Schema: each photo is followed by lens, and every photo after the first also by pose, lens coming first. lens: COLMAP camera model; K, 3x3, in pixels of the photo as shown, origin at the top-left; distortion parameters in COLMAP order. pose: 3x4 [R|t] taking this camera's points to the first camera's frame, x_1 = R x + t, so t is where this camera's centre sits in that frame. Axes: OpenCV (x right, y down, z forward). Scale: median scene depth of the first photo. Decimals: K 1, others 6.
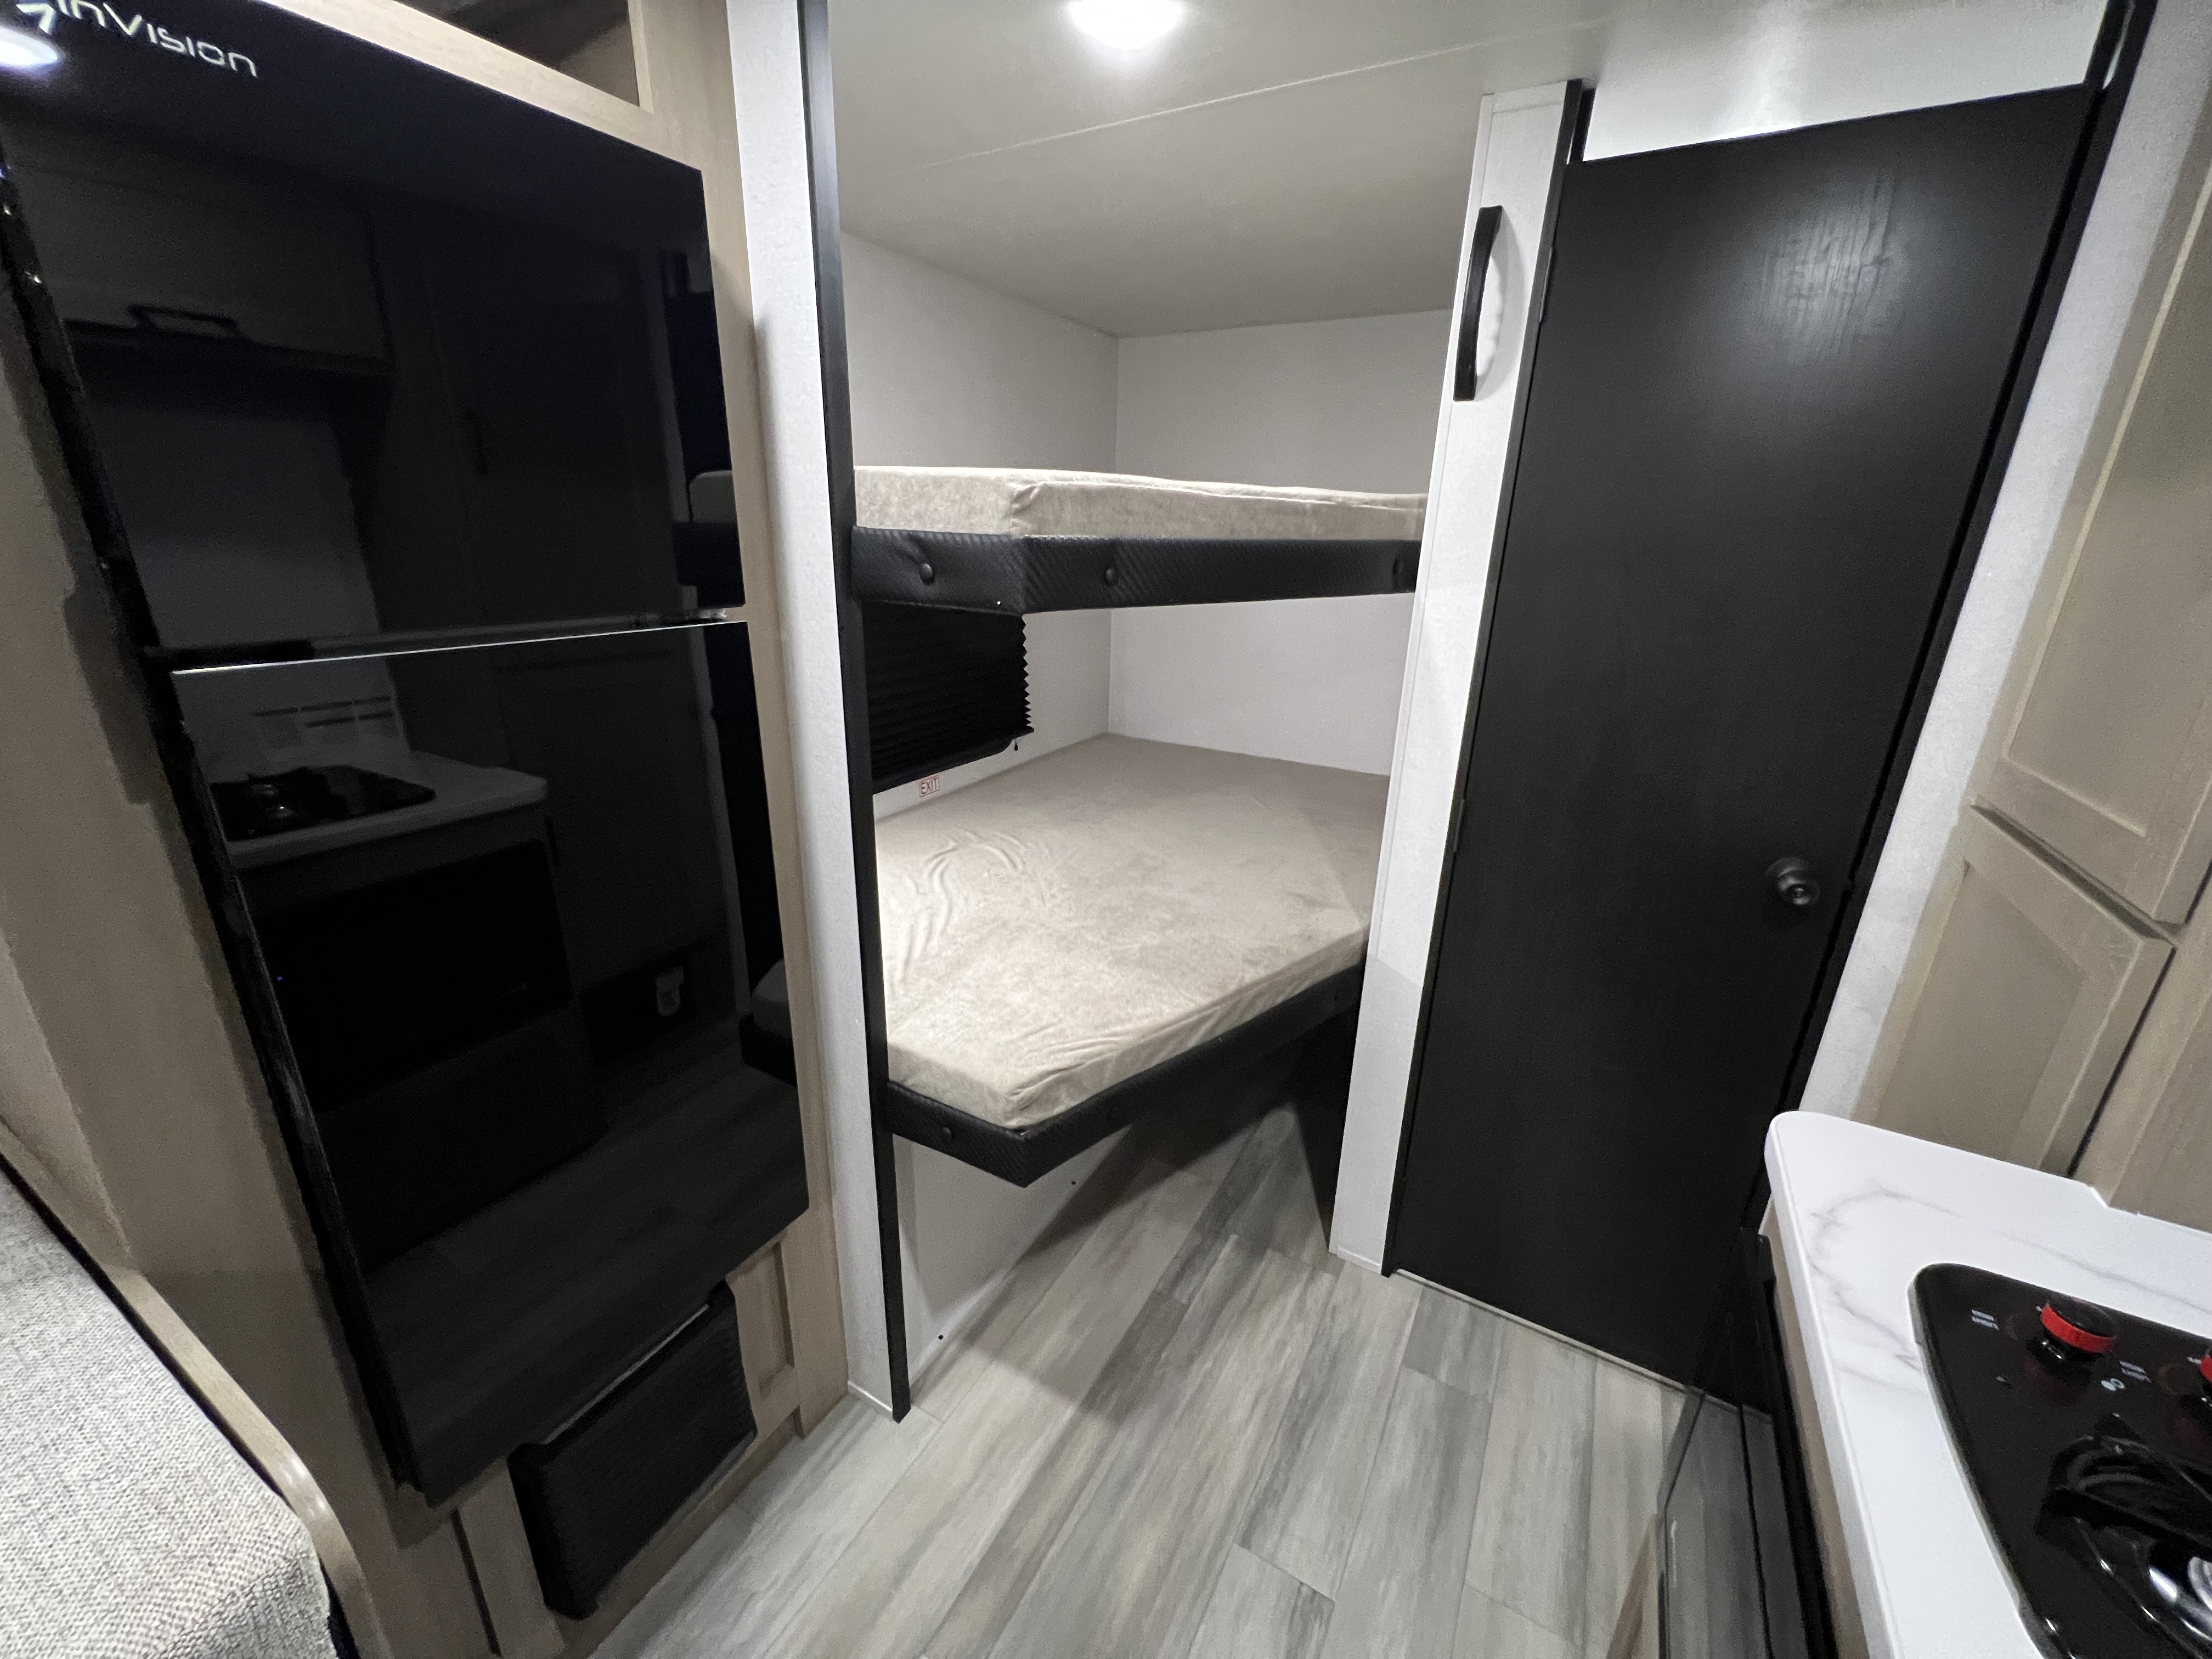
lens RADIAL K [[887.5, 0, 1102.7], [0, 887.5, 825.4], [0, 0, 1]] dist [0.000557, -0.000226]
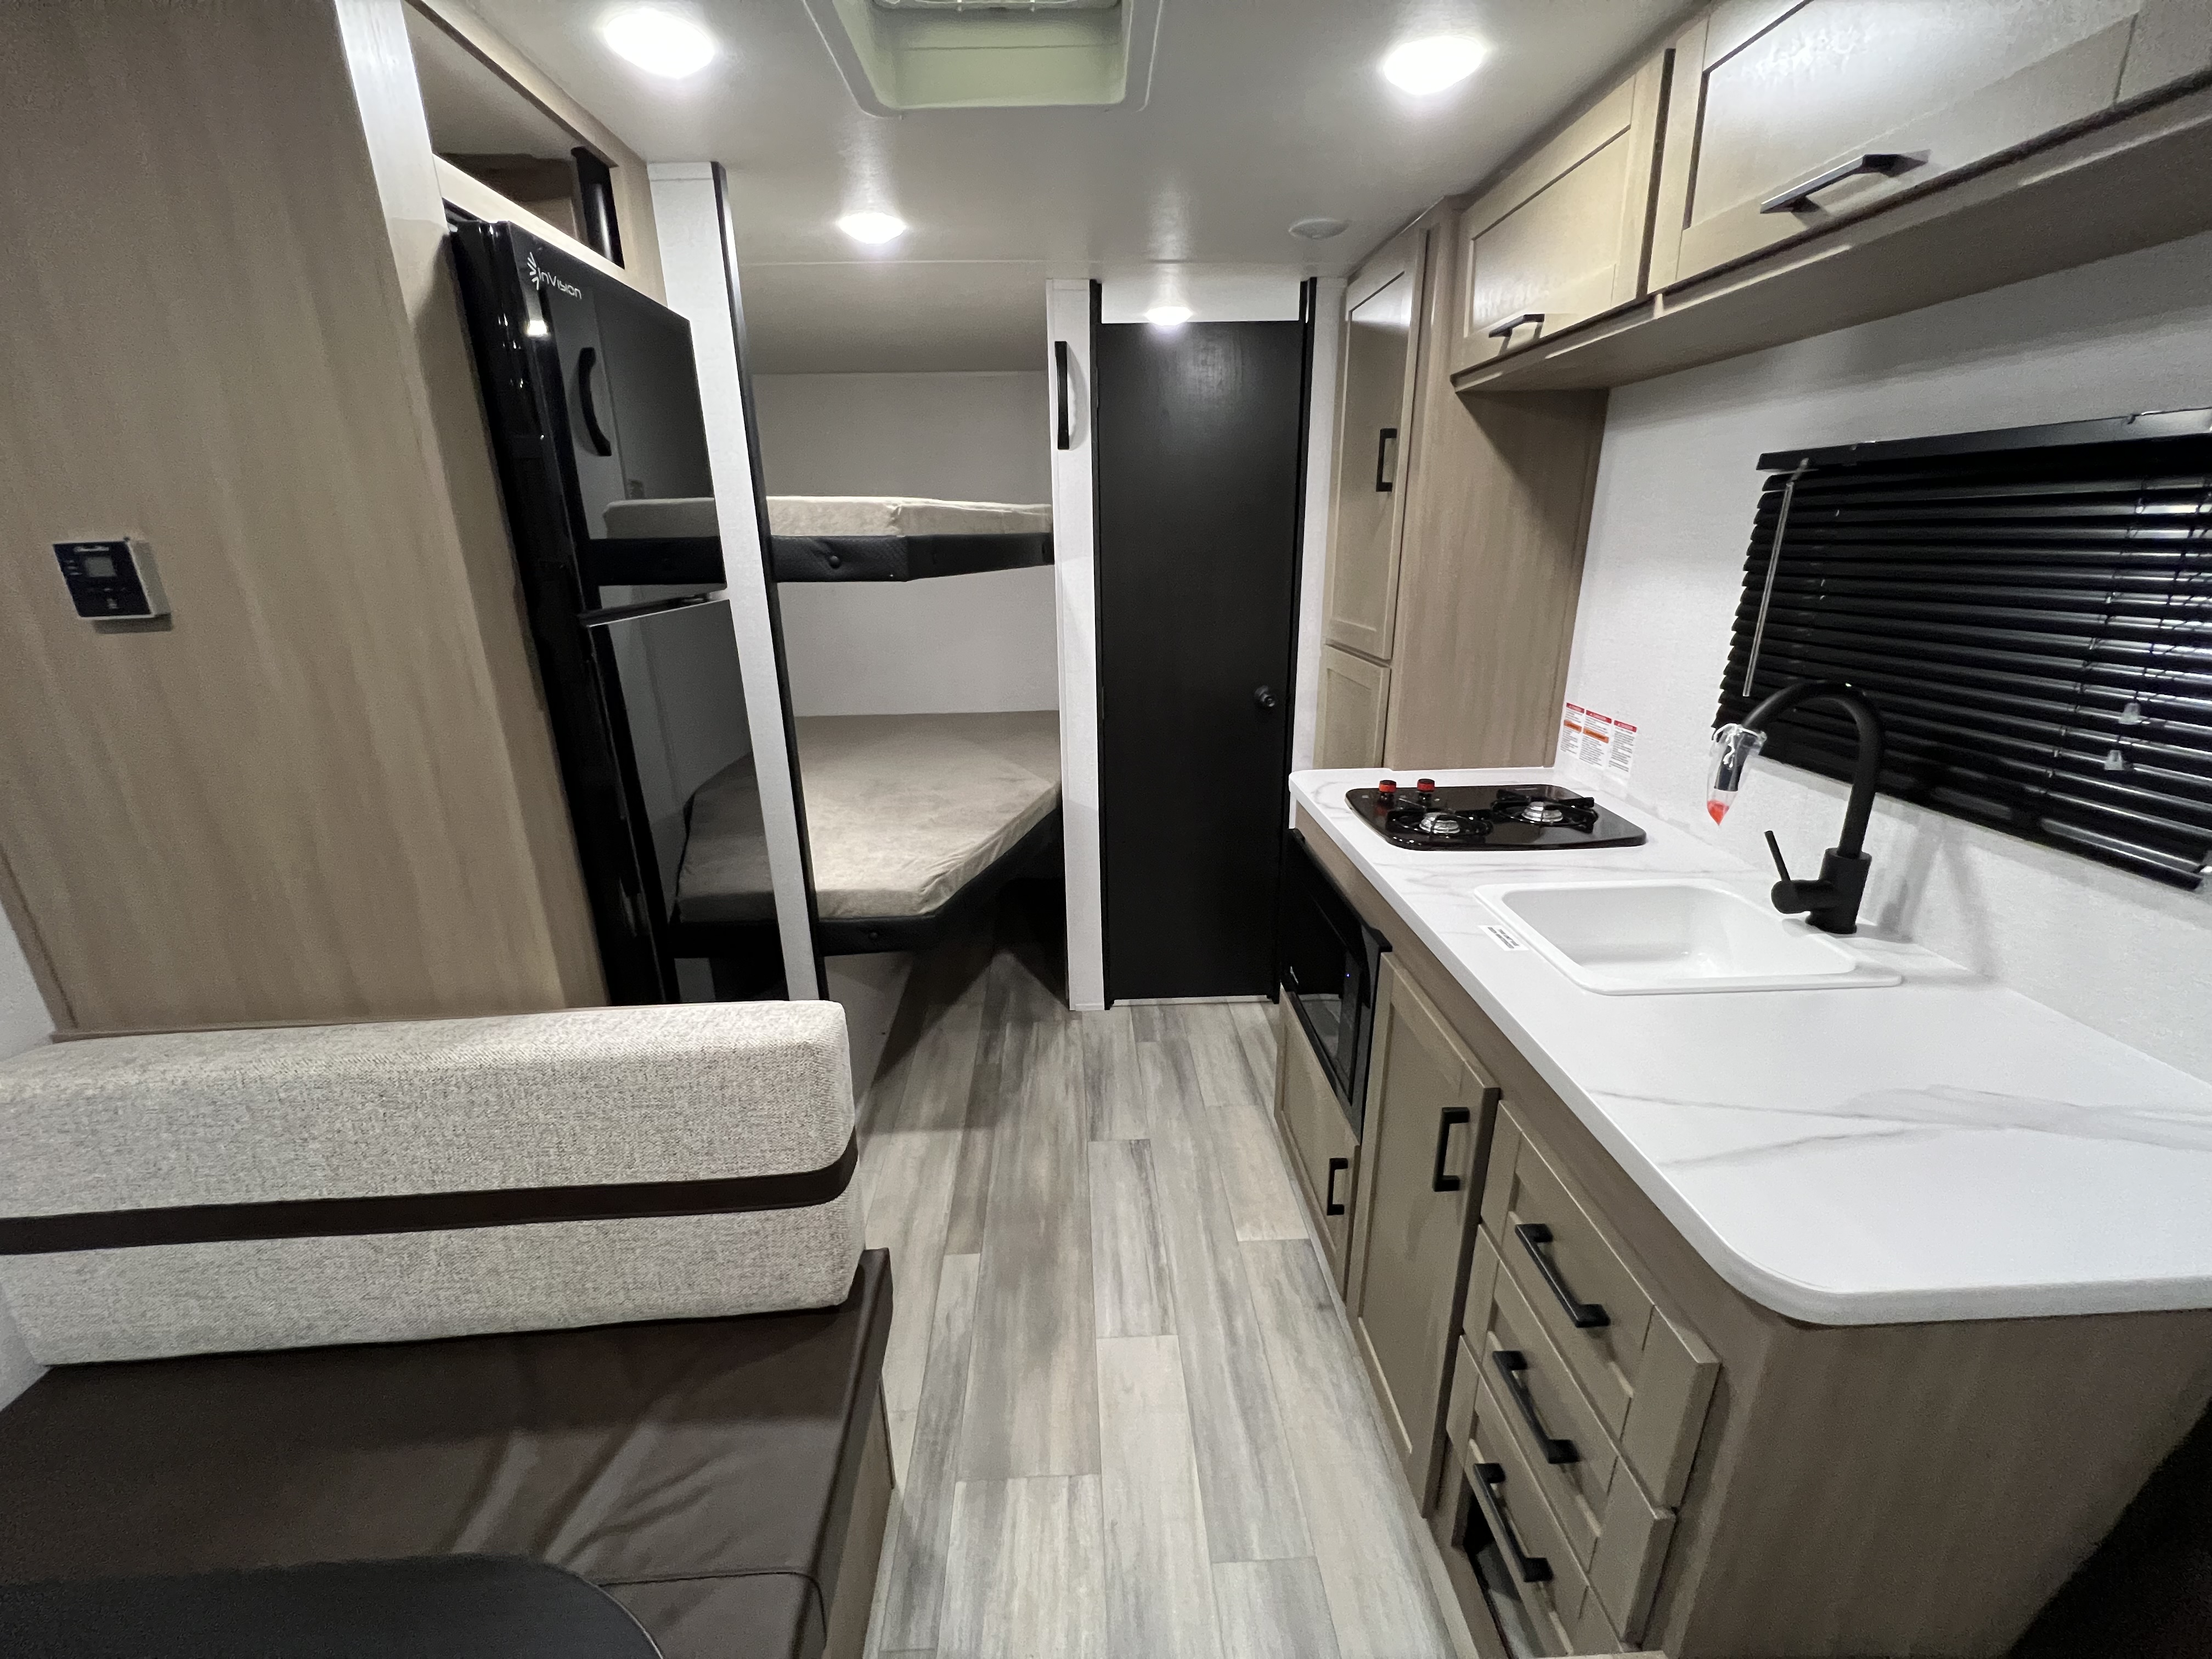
lens RADIAL K [[887.5, 0, 1102.7], [0, 887.5, 825.4], [0, 0, 1]] dist [0.000557, -0.000226]
pose [[0.844353, -0.203263, 0.495733, -0.499466], [0.206019, 0.977280, 0.049809, 0.150787], [-0.494594, 0.060074, 0.867045, -0.452603]]
